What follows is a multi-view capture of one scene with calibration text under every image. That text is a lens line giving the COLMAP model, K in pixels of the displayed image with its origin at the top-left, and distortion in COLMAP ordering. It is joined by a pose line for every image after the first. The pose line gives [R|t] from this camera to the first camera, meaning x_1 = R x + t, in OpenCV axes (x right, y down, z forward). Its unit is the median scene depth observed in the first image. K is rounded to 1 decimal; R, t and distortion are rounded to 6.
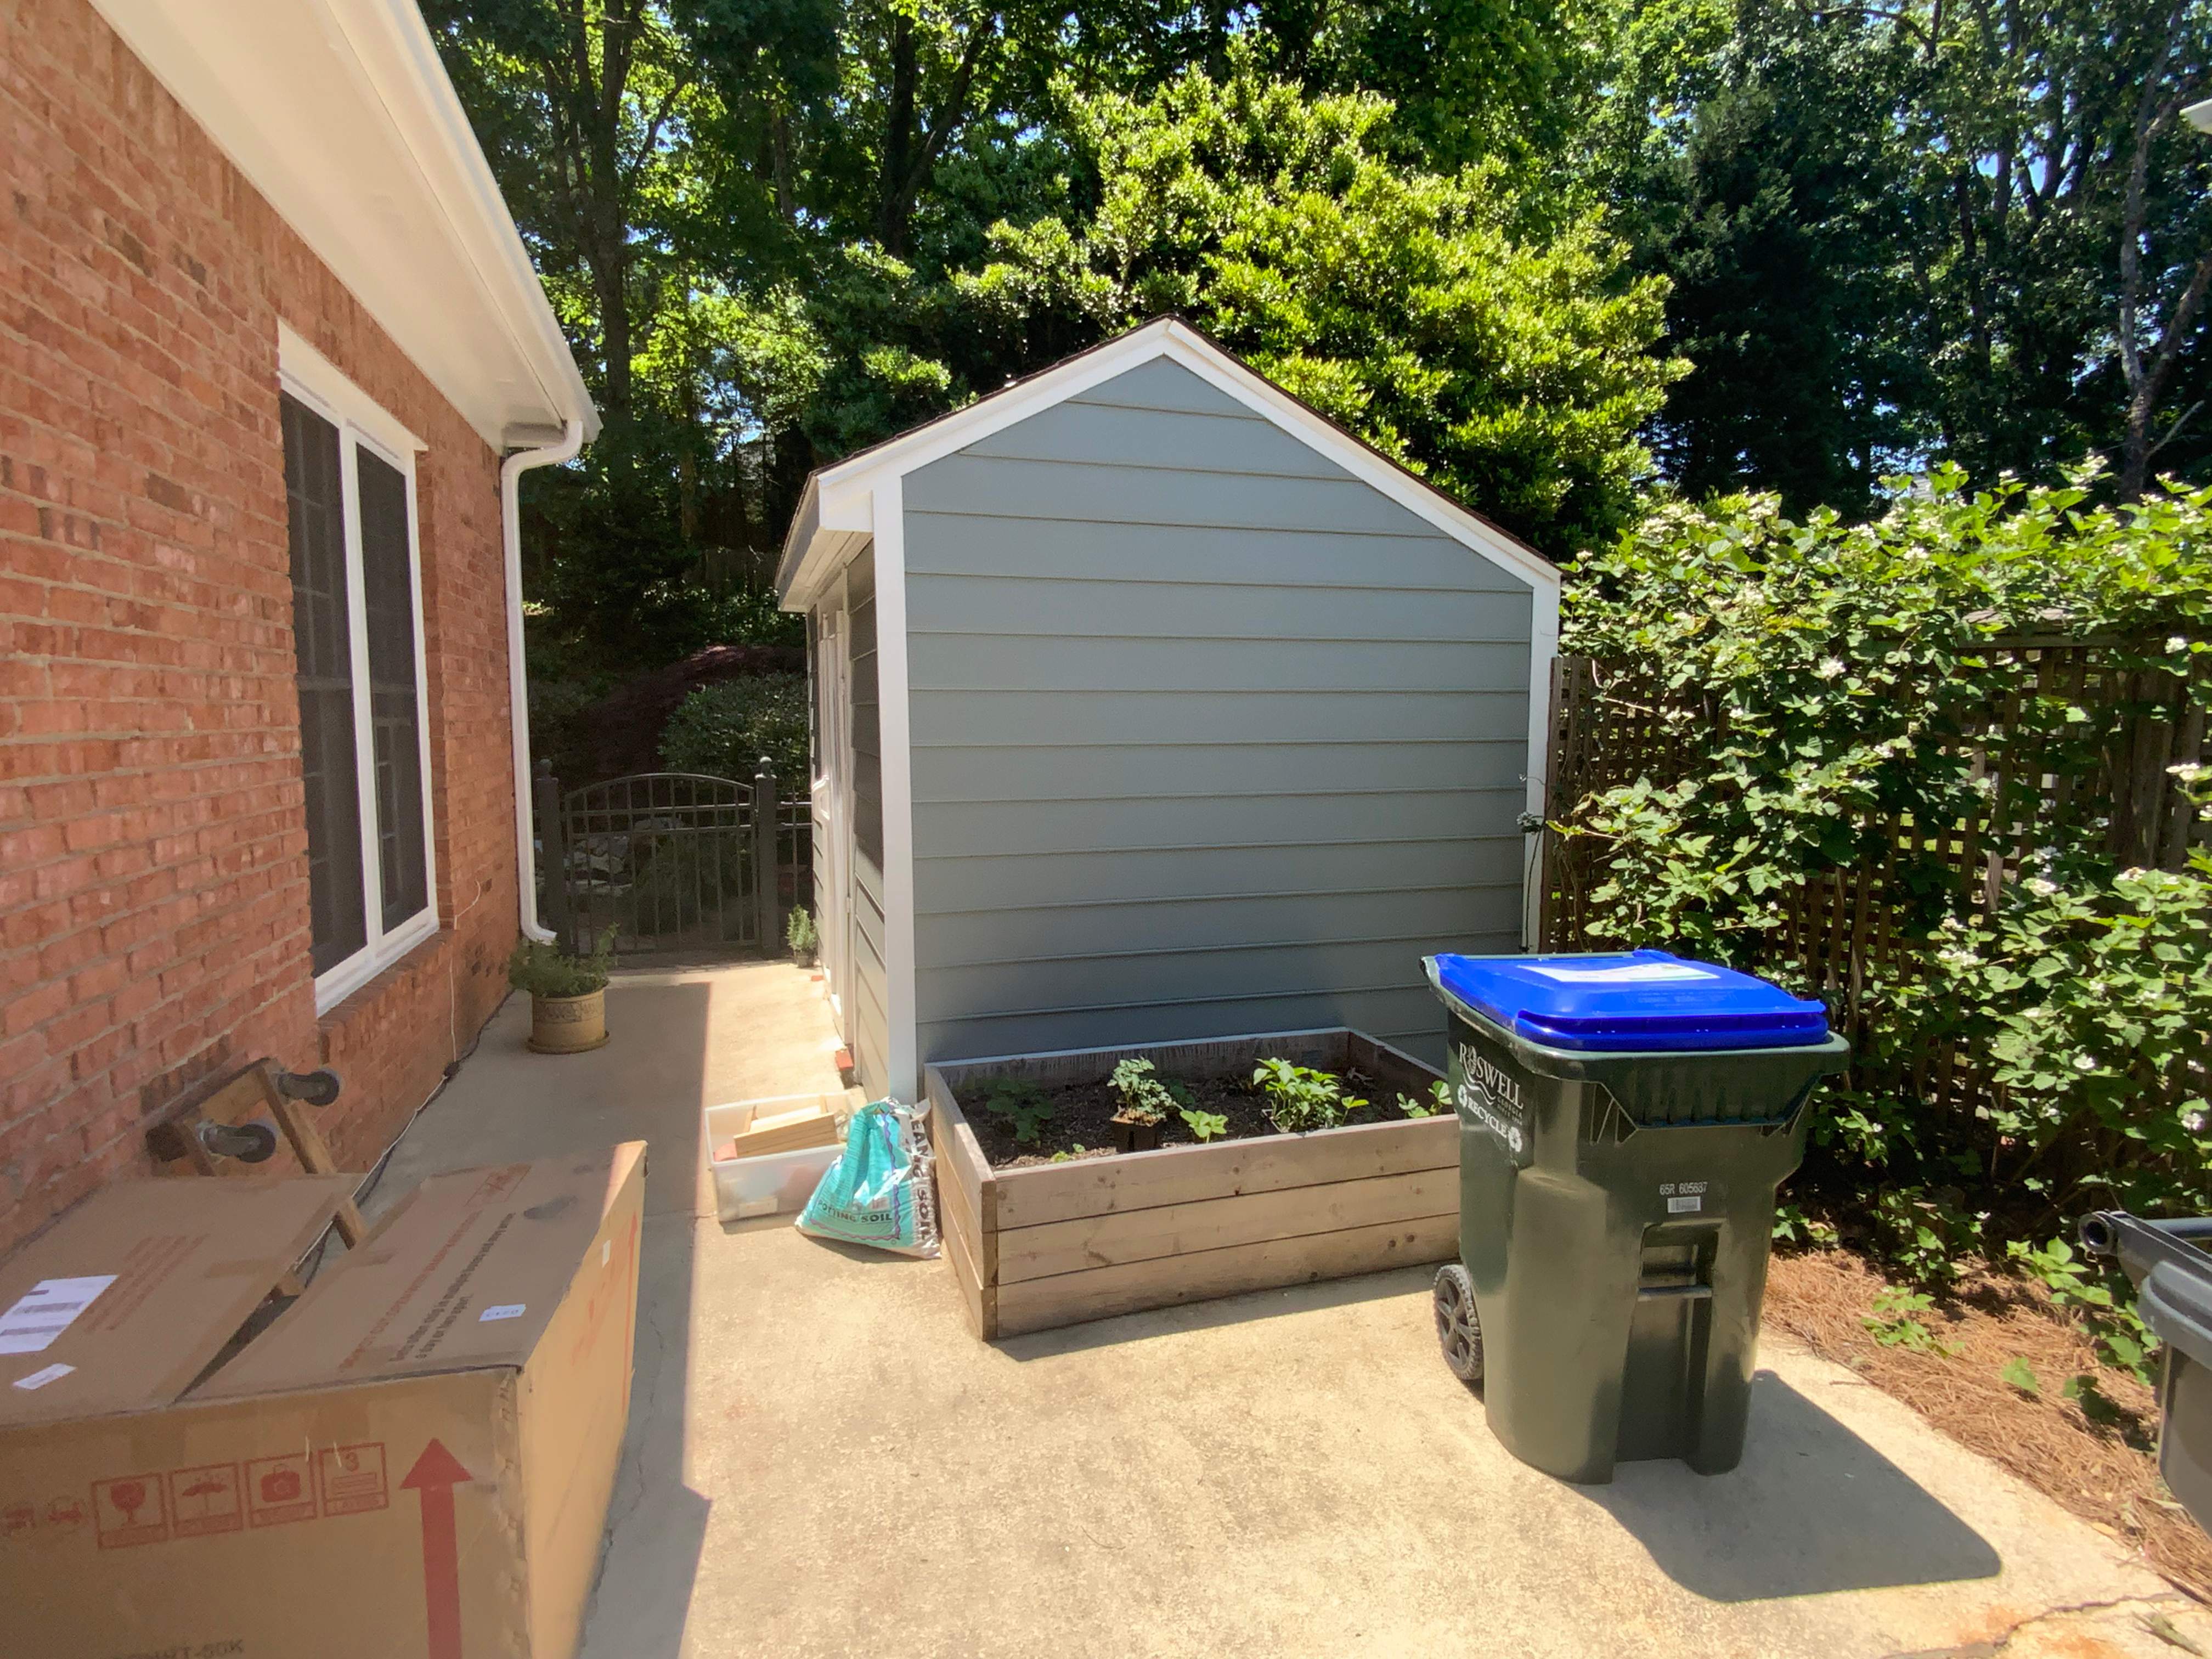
lens RADIAL K [[1193.8, 0, 1109.4], [0, 1193.8, 828.9], [0, 0, 1]] dist [0.019636, -0.017389]
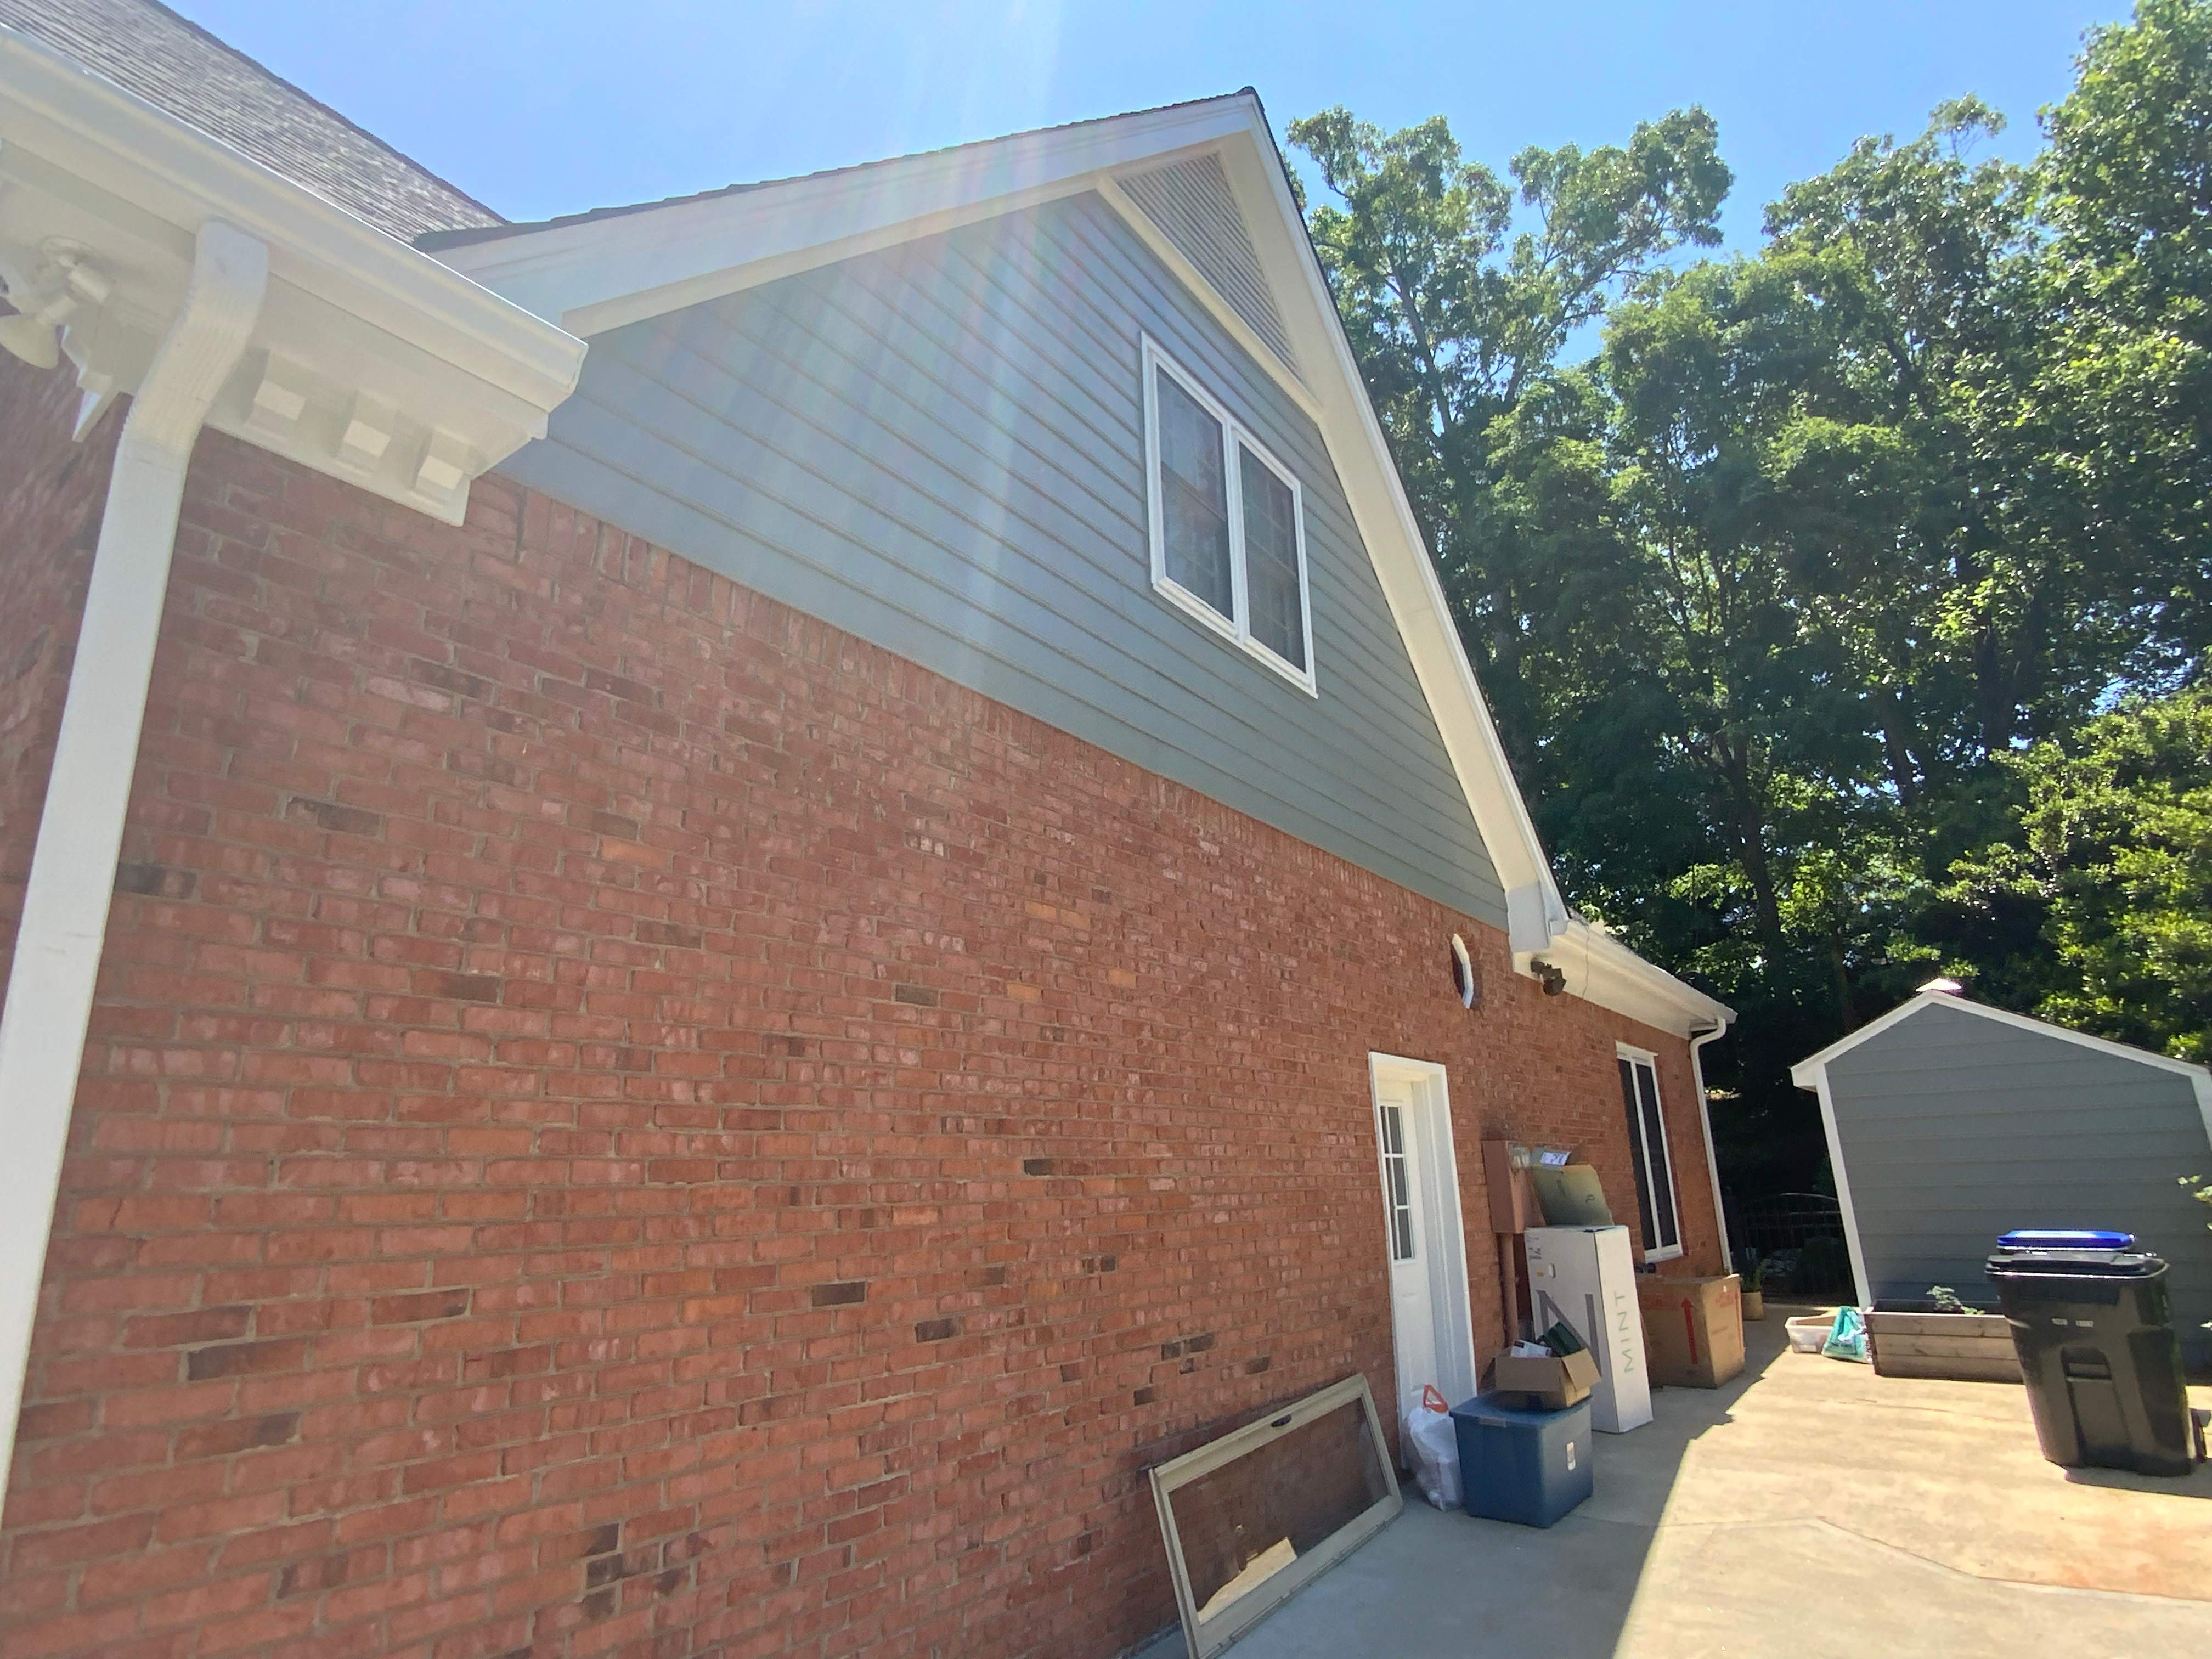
lens RADIAL K [[1193.8, 0, 1108.5], [0, 1193.8, 829.5], [0, 0, 1]] dist [0.019636, -0.017389]
pose [[0.592913, -0.243959, -0.767423, 0.939513], [-0.058488, 0.937442, -0.343194, 0.206772], [0.803140, 0.248369, 0.541552, -1.667683]]
